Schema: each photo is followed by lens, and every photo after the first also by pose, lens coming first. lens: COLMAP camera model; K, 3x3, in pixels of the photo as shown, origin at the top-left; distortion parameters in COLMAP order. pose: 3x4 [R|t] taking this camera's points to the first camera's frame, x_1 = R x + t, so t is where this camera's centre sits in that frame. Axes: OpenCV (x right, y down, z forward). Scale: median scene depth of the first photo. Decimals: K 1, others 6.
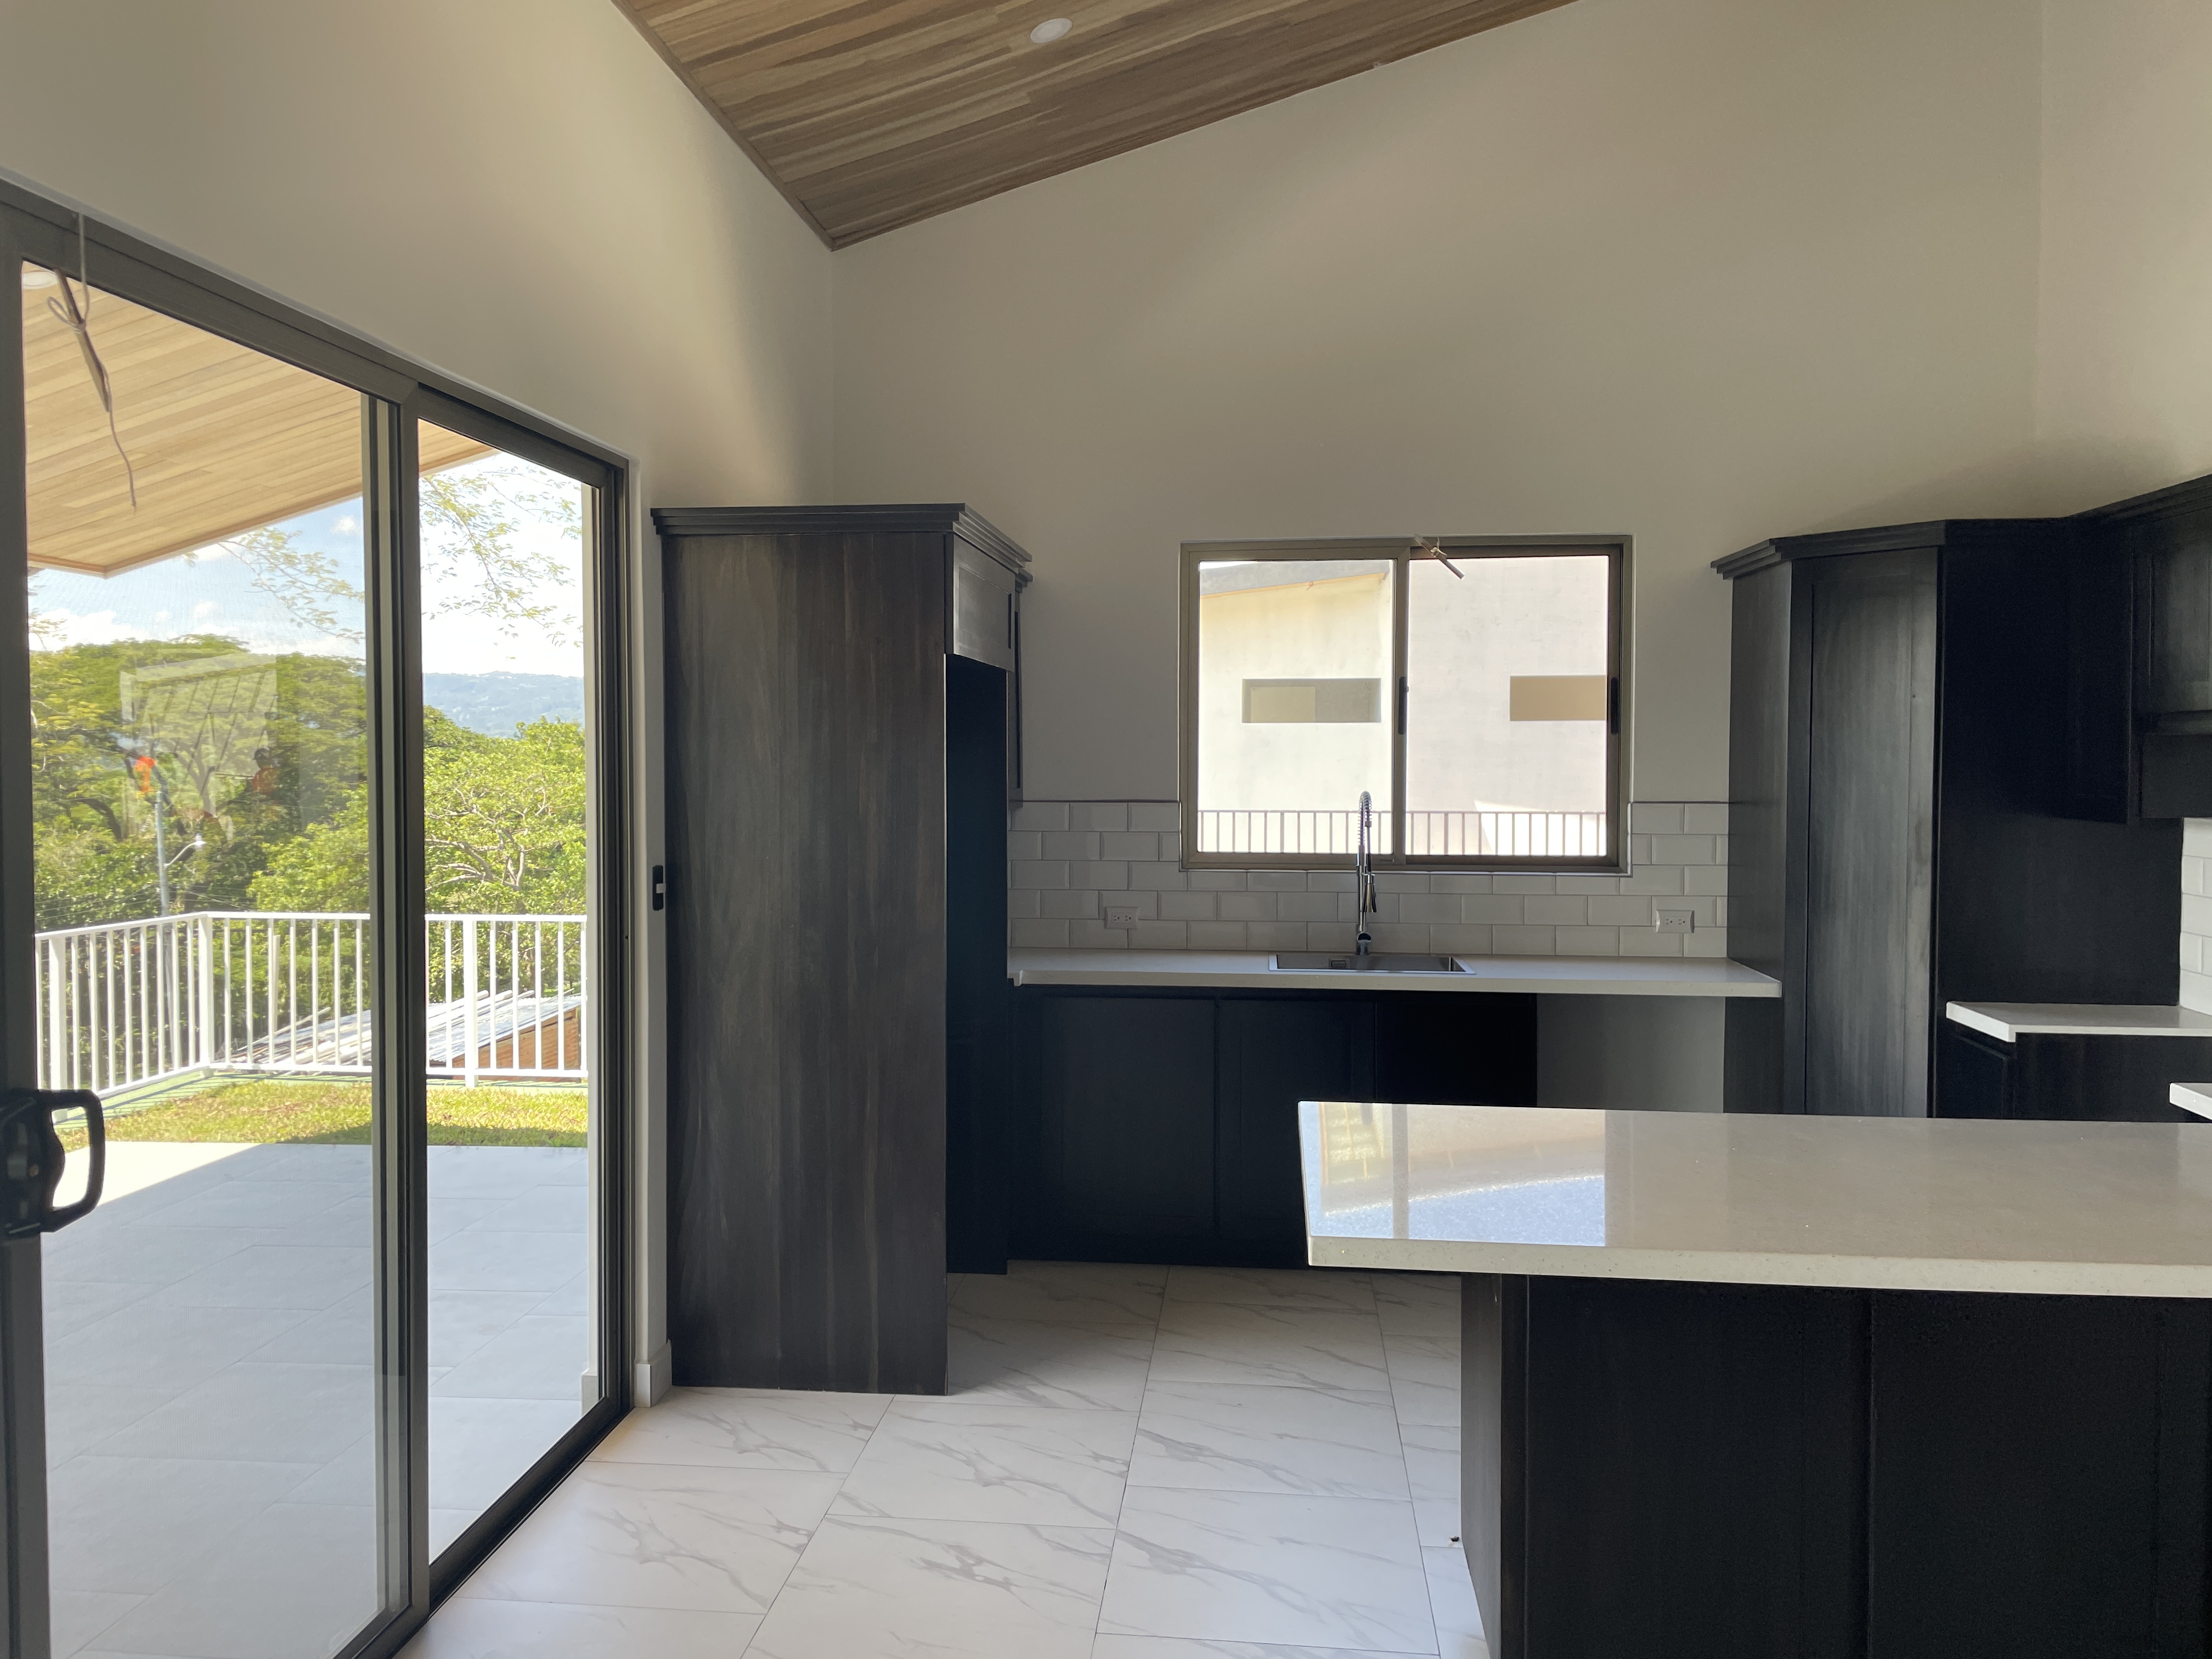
lens RADIAL K [[1643.1, 0, 1107.9], [0, 1643.1, 777.6], [0, 0, 1]] dist [0.099348, -0.149354]
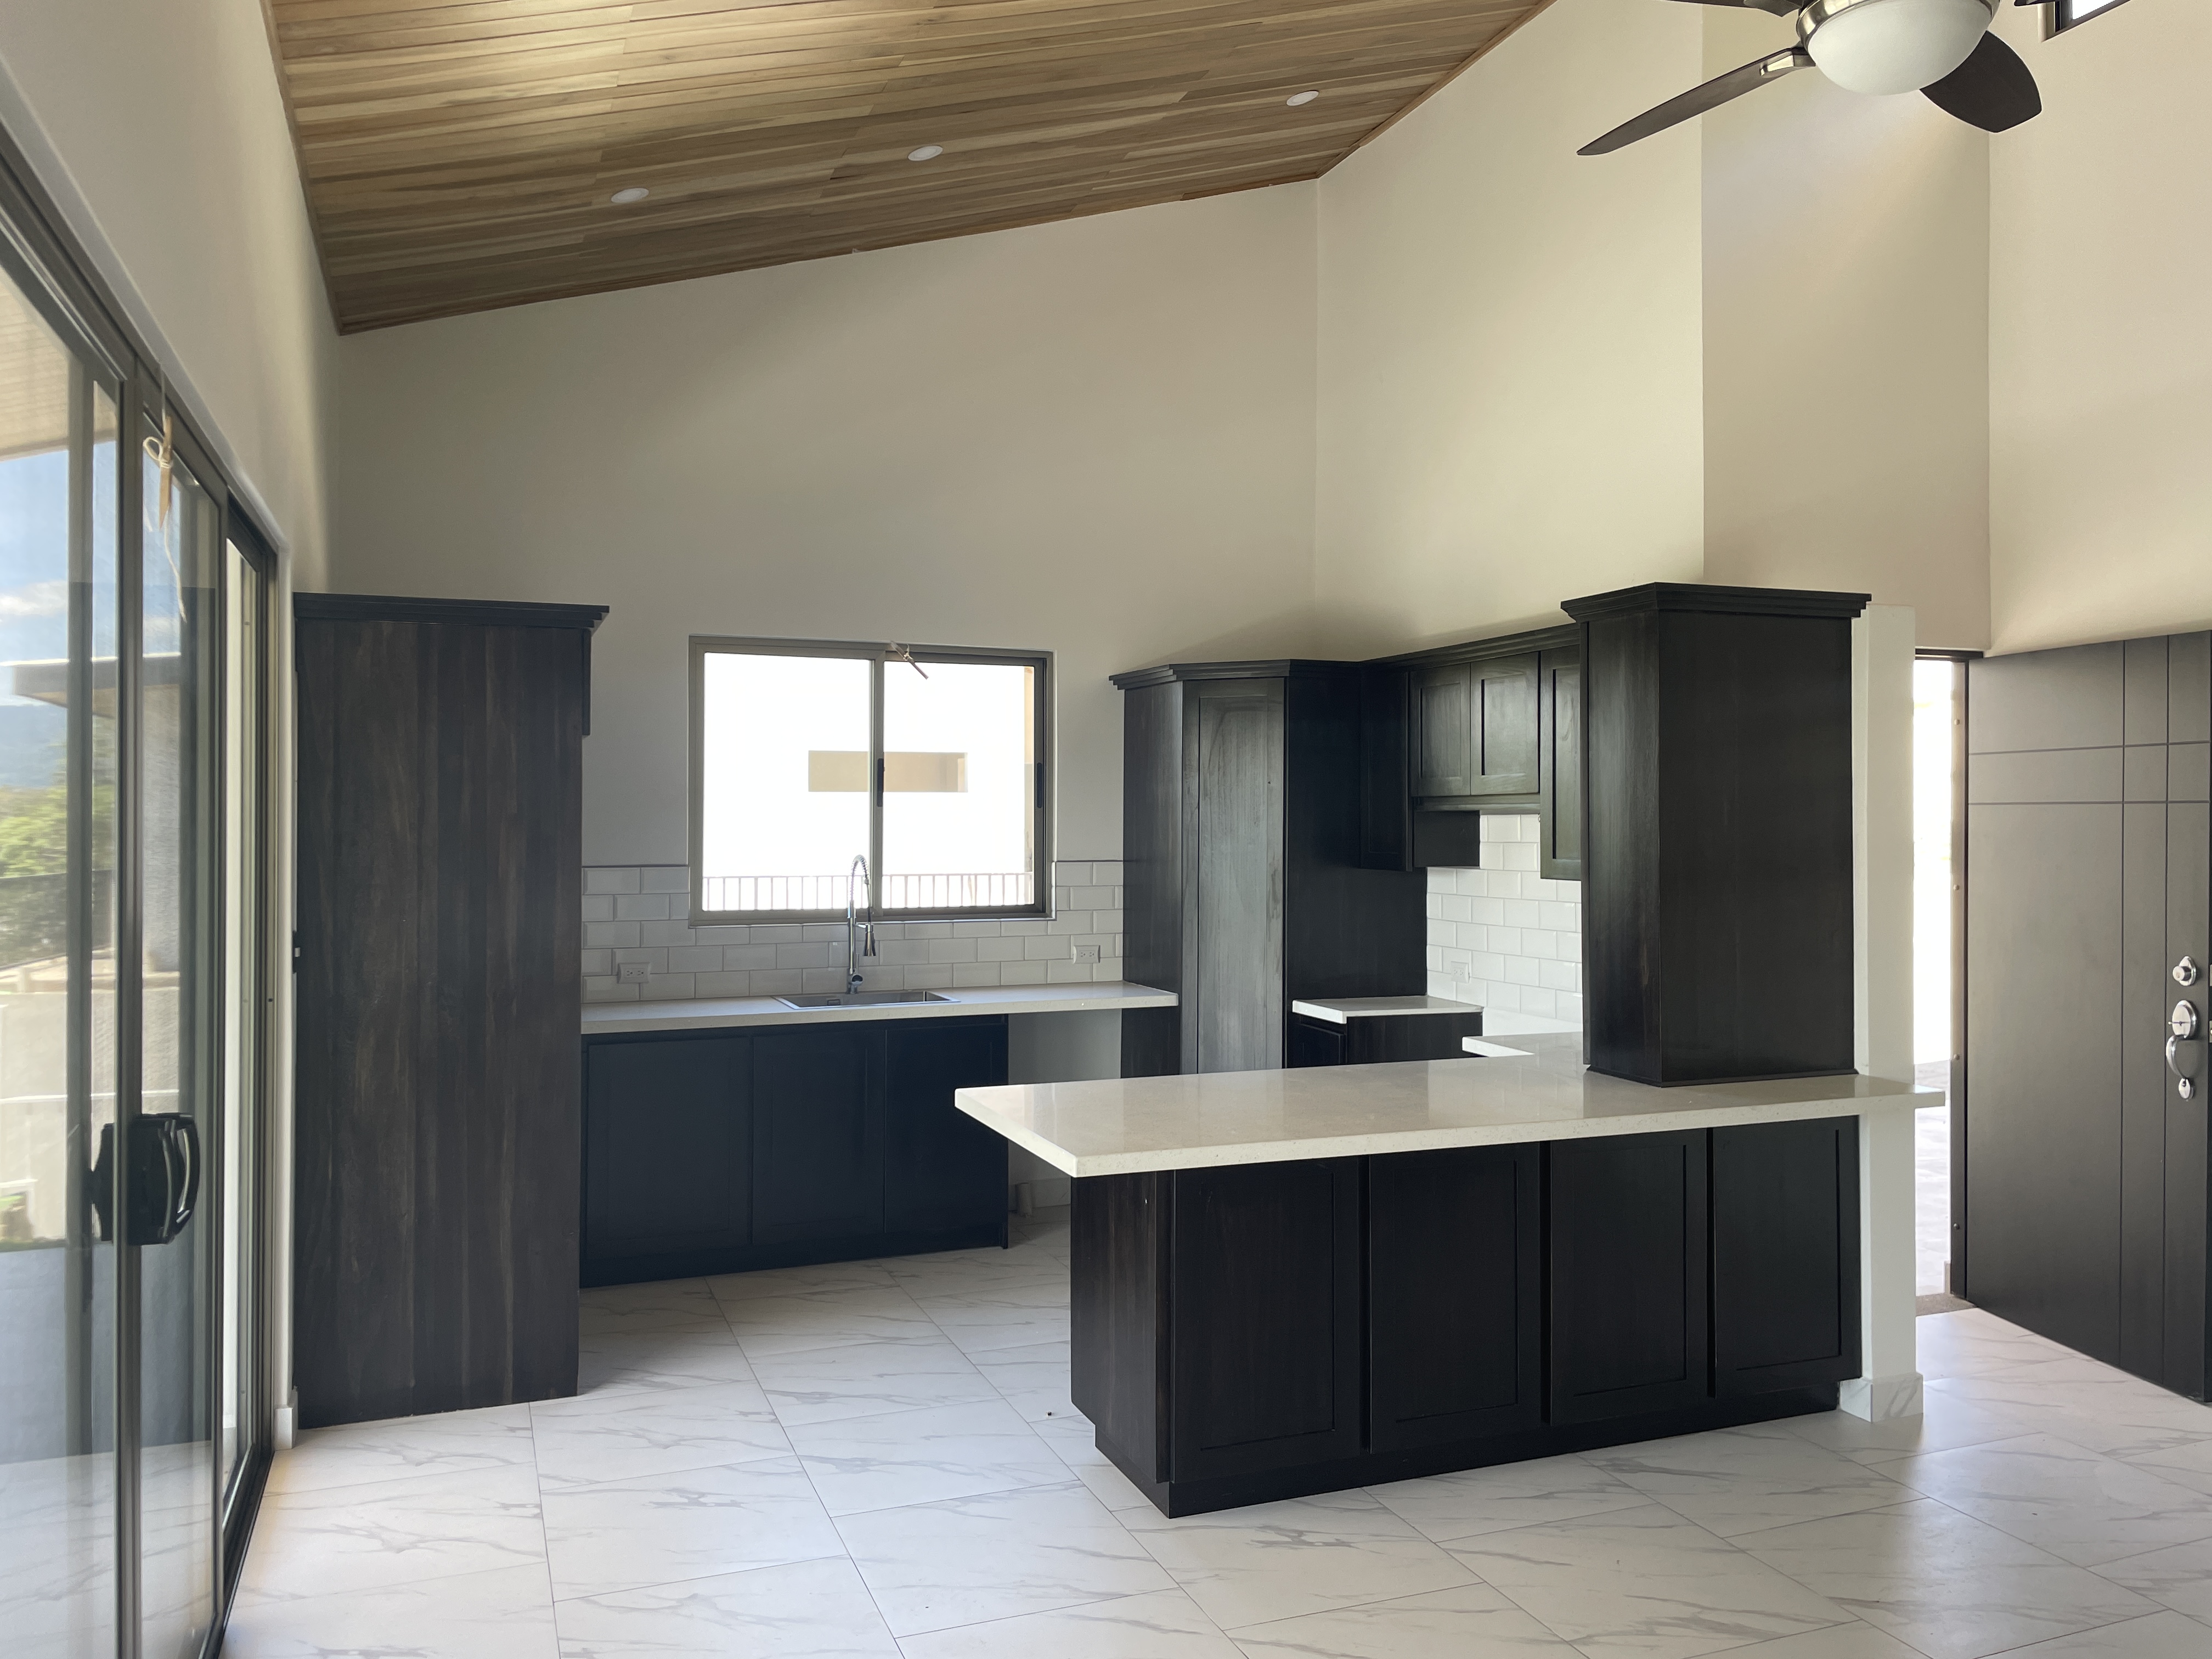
lens RADIAL K [[1643.1, 0, 1107.9], [0, 1643.1, 777.6], [0, 0, 1]] dist [0.099348, -0.149354]
pose [[0.886184, 0.013725, 0.463130, -0.269263], [0.005584, 0.999172, -0.040295, 0.001932], [-0.463300, 0.038295, 0.885374, -0.156824]]
